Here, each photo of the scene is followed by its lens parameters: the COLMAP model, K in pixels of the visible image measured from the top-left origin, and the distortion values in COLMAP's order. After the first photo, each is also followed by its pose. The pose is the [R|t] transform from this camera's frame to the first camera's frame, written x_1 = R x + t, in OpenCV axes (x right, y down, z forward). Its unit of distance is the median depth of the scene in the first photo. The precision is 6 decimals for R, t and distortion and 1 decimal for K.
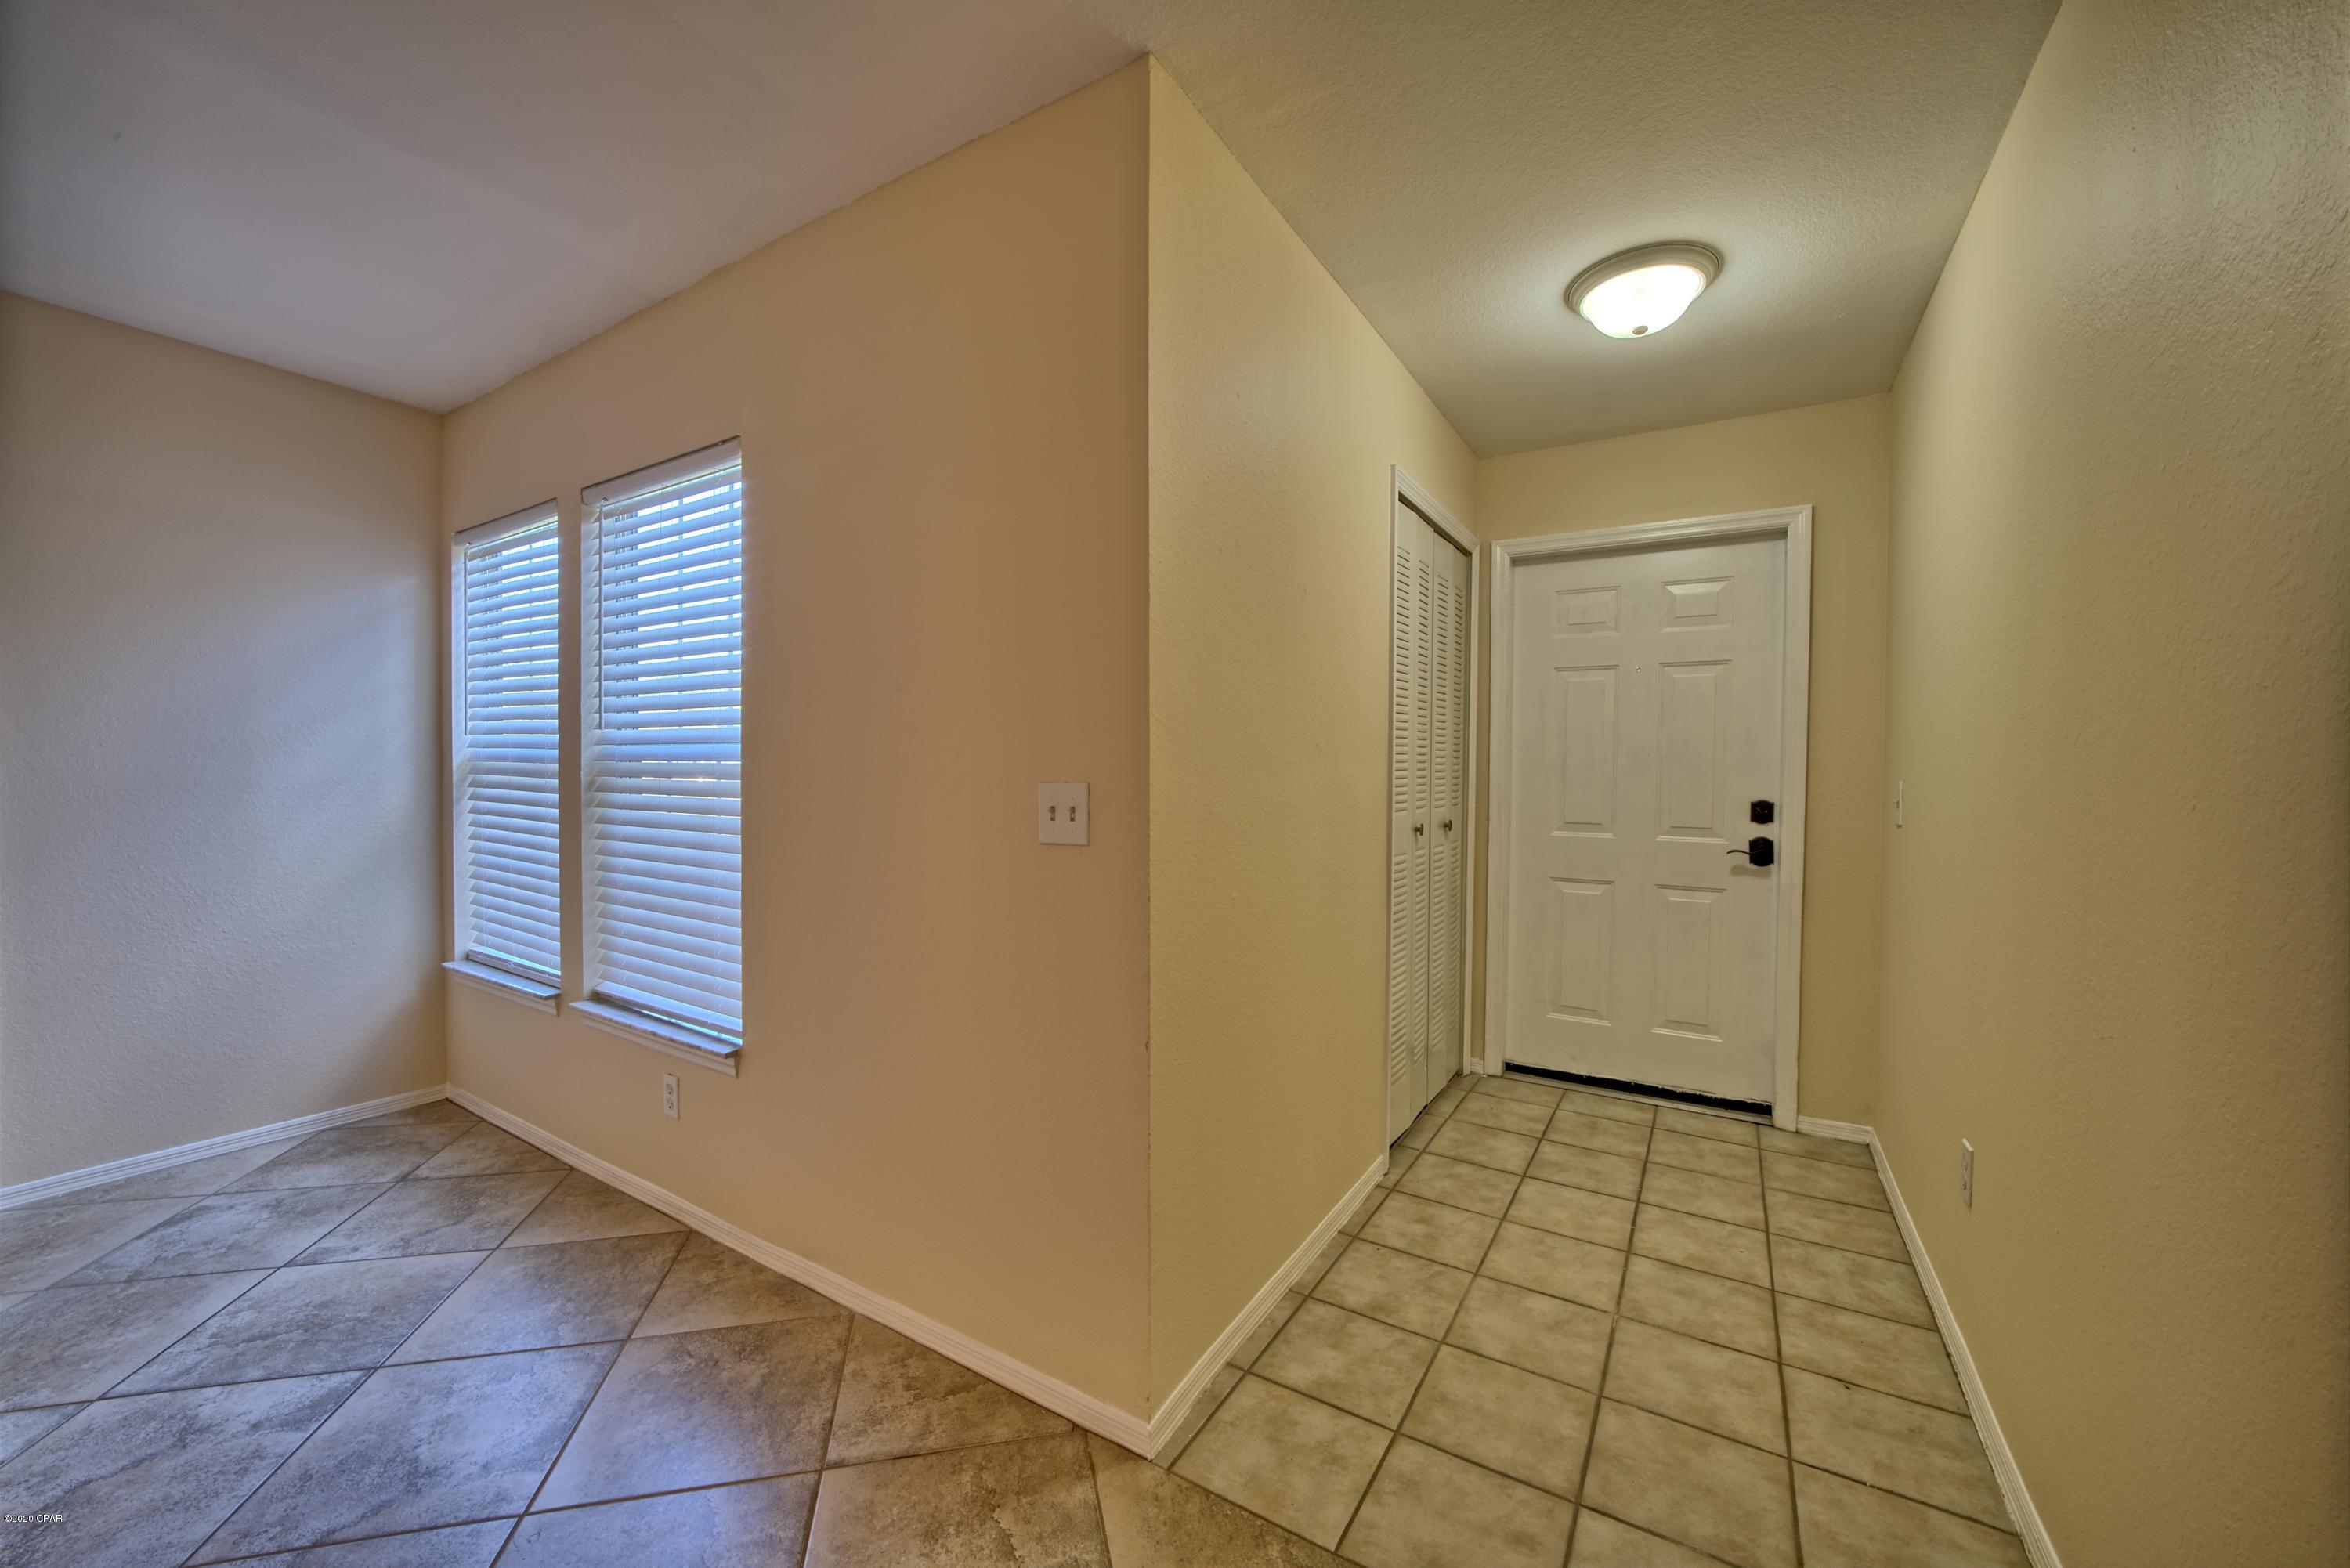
lens RADIAL K [[870.9, 0, 1178.3], [0, 870.9, 772.4], [0, 0, 1]] dist [-0.008663, 0.000410]
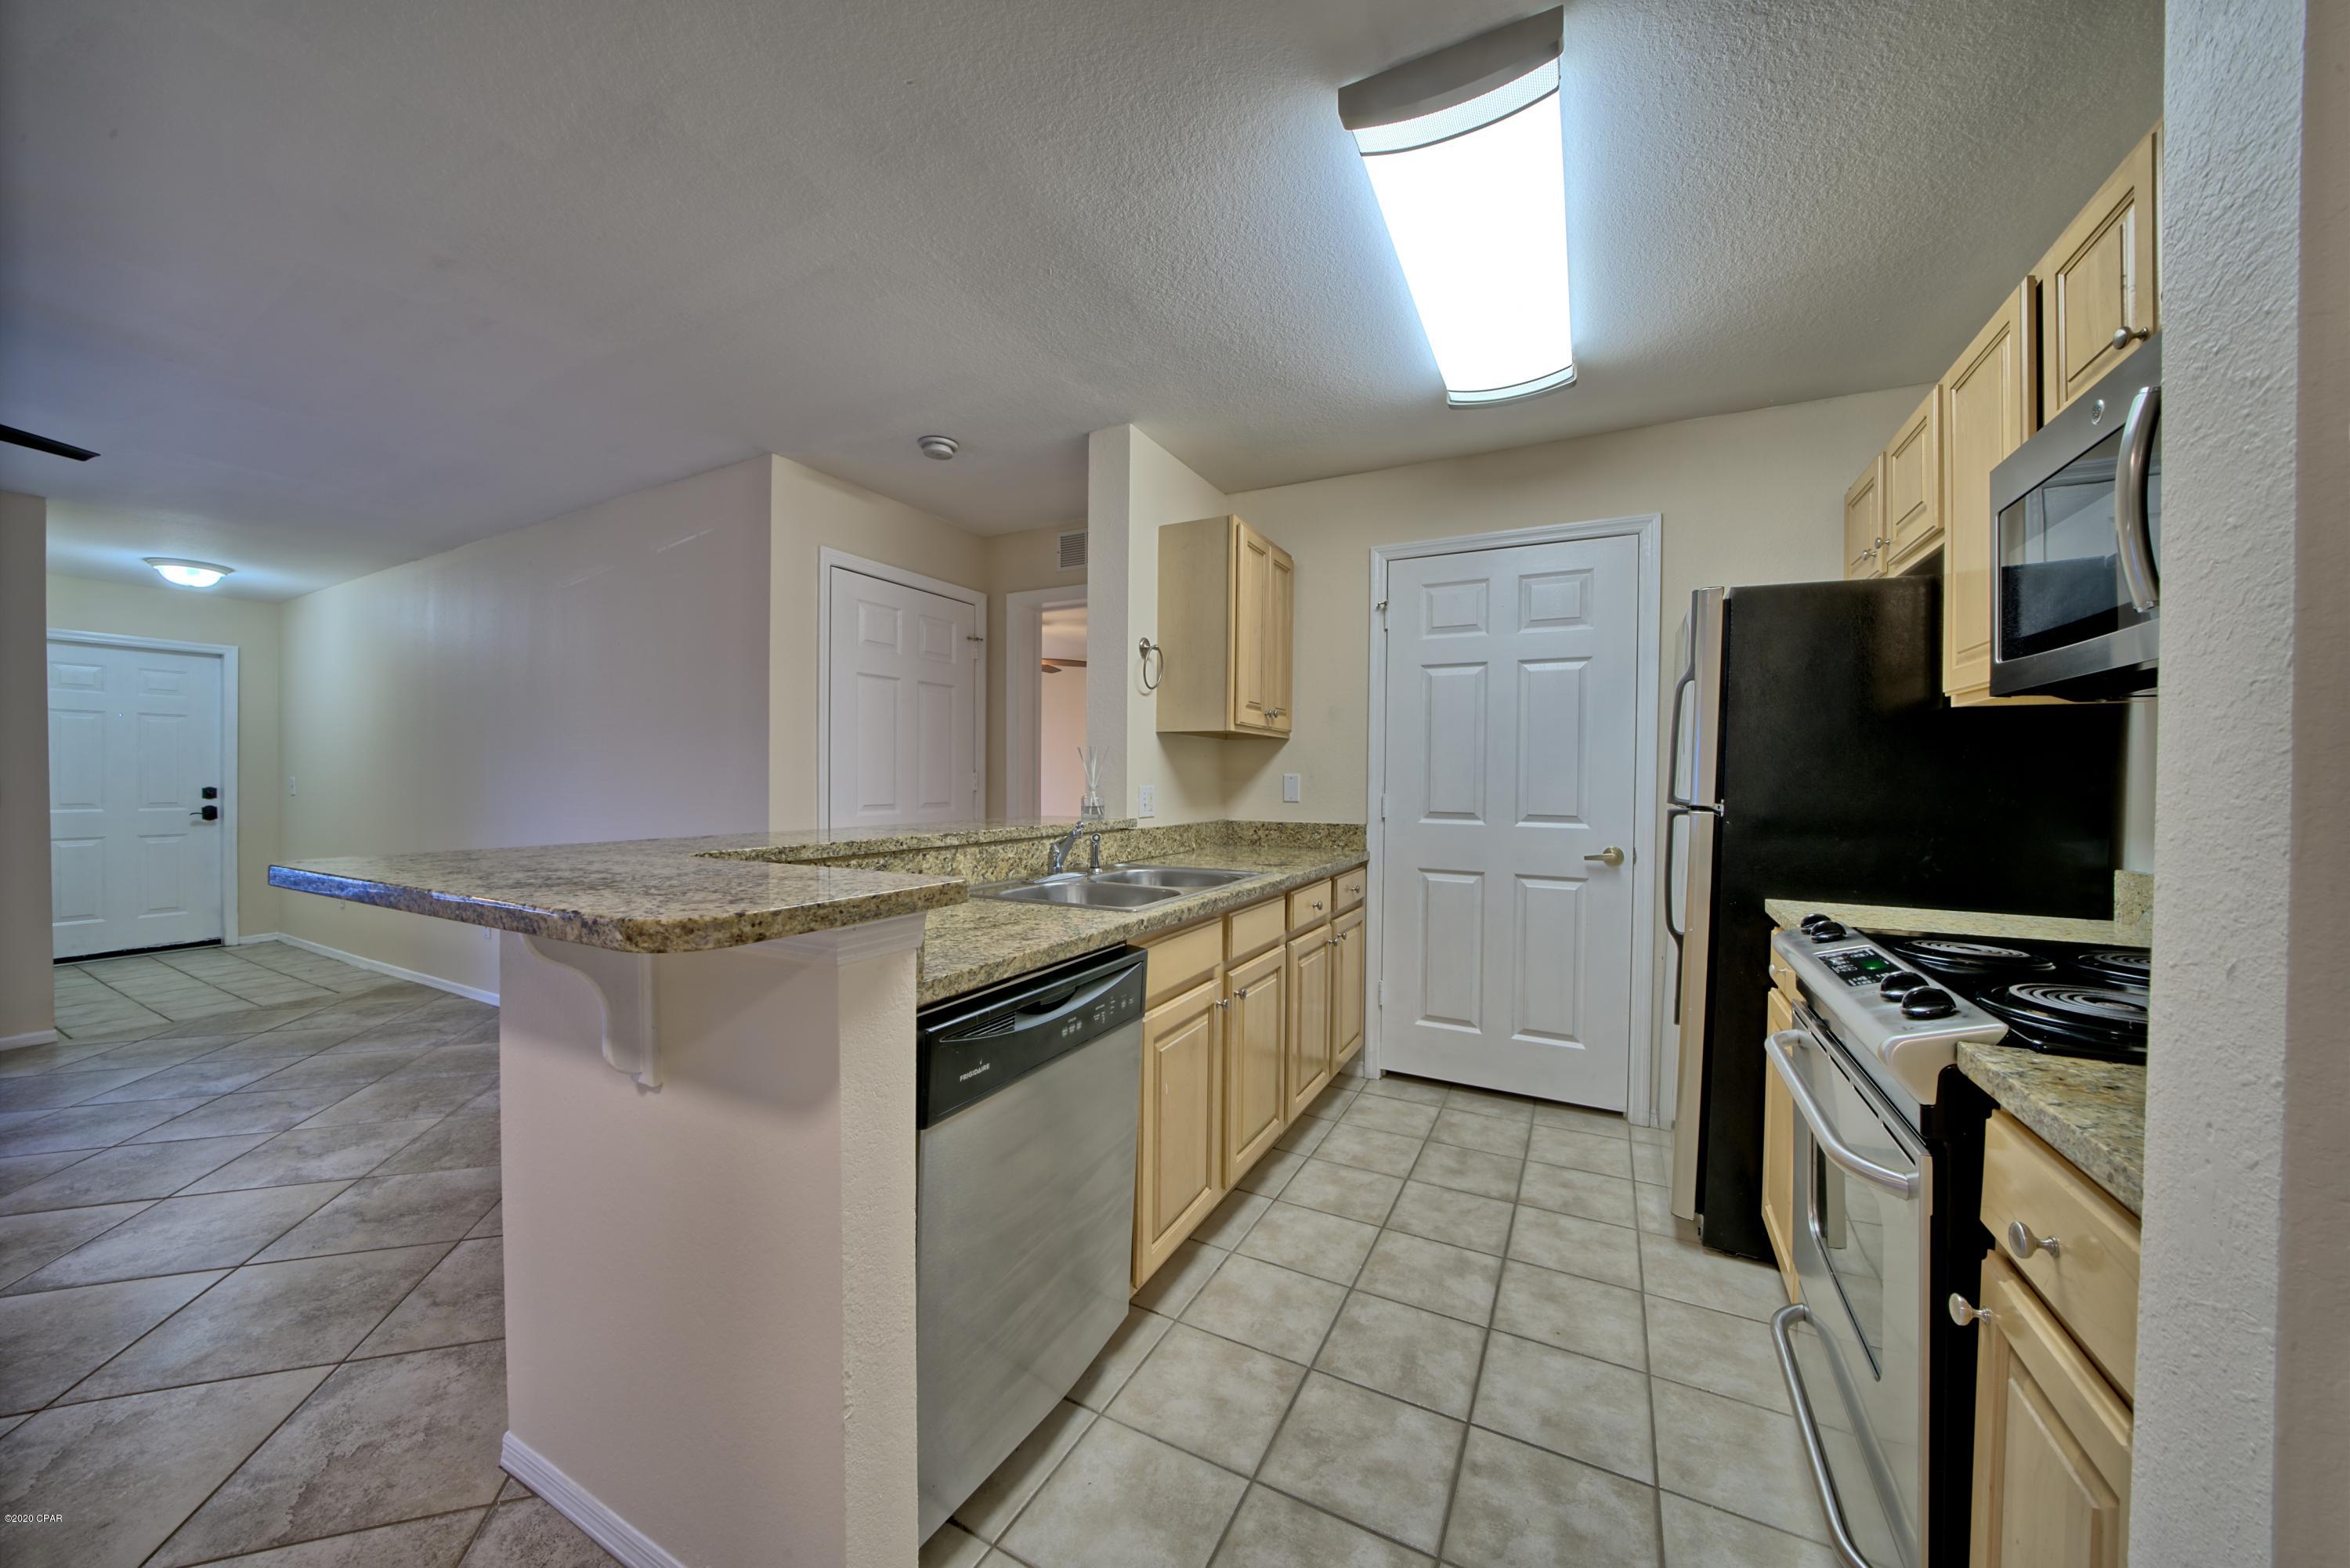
lens RADIAL K [[813.1, 0, 1164.6], [0, 813.1, 778.3], [0, 0, 1]] dist [-0.025420, 0.003148]
pose [[-0.060360, -0.009839, 0.998128, -1.813069], [0.003610, 0.999943, 0.010075, -0.002245], [-0.998170, 0.004212, -0.060321, -1.529397]]
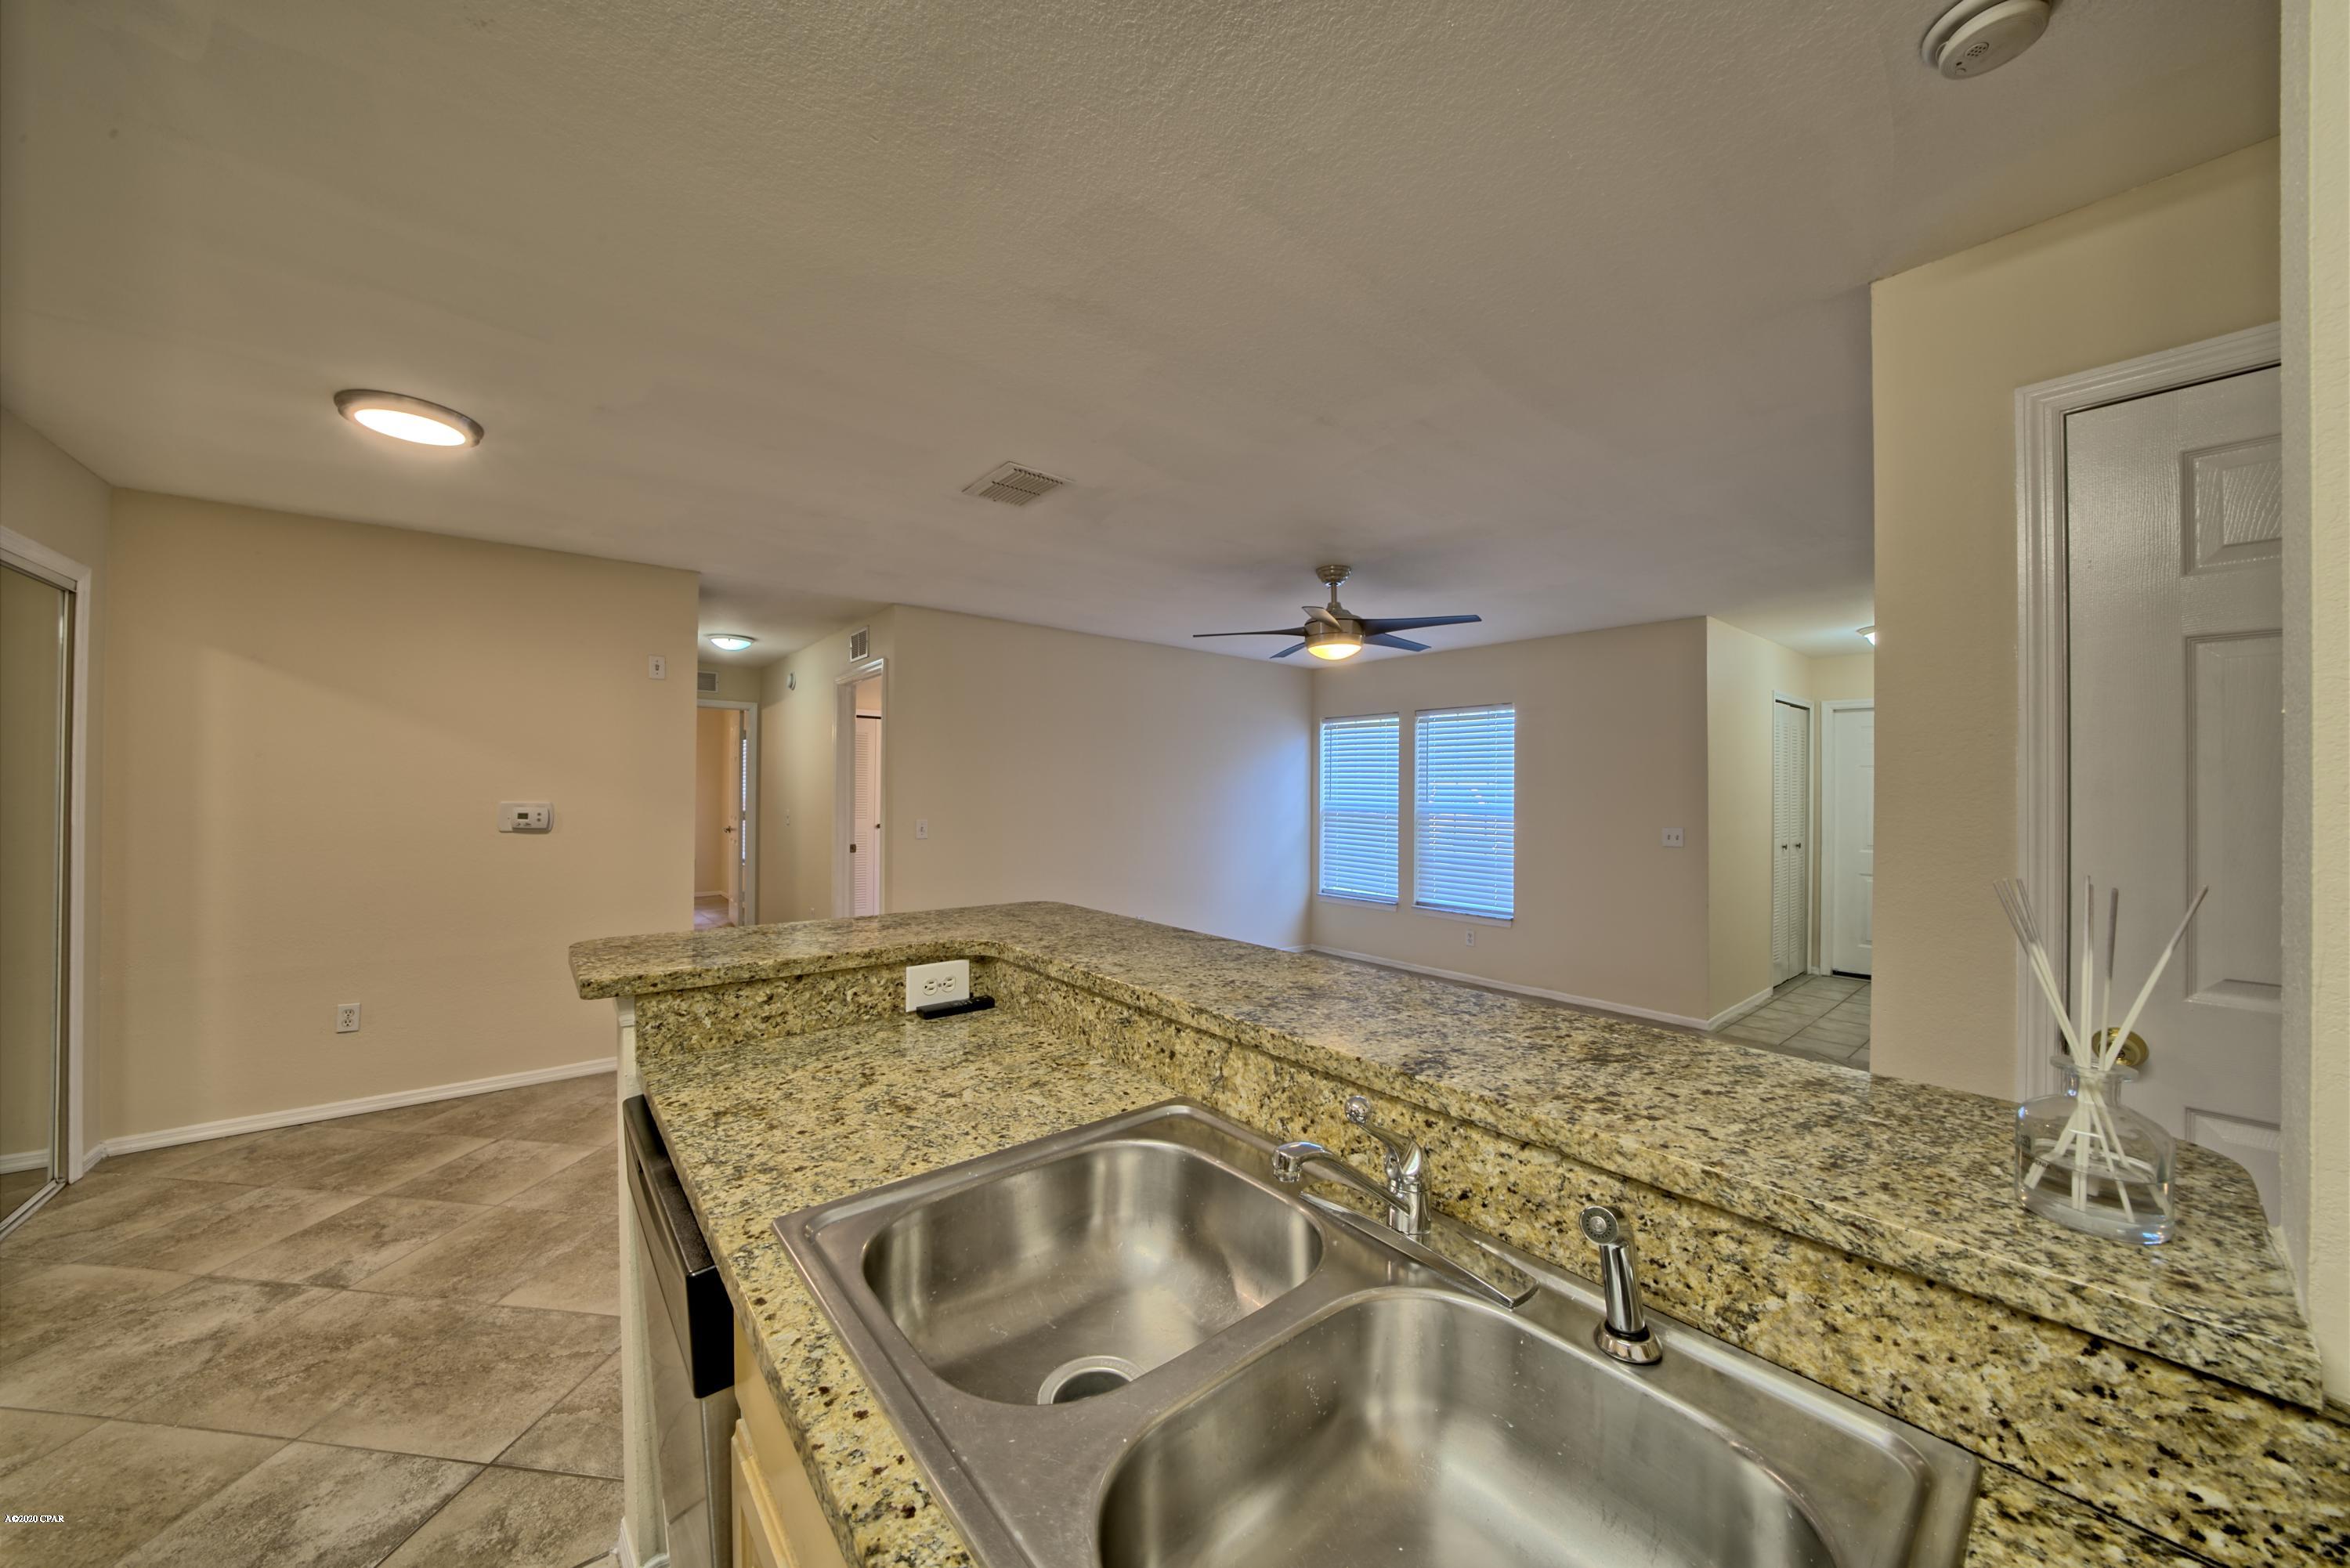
lens RADIAL K [[813.1, 0, 1172.1], [0, 813.1, 785.3], [0, 0, 1]] dist [-0.025420, 0.003148]
pose [[0.947621, -0.000003, -0.319396, -0.716701], [-0.004737, 0.999890, -0.014064, -0.072740], [0.319361, 0.014841, 0.947517, -1.860114]]
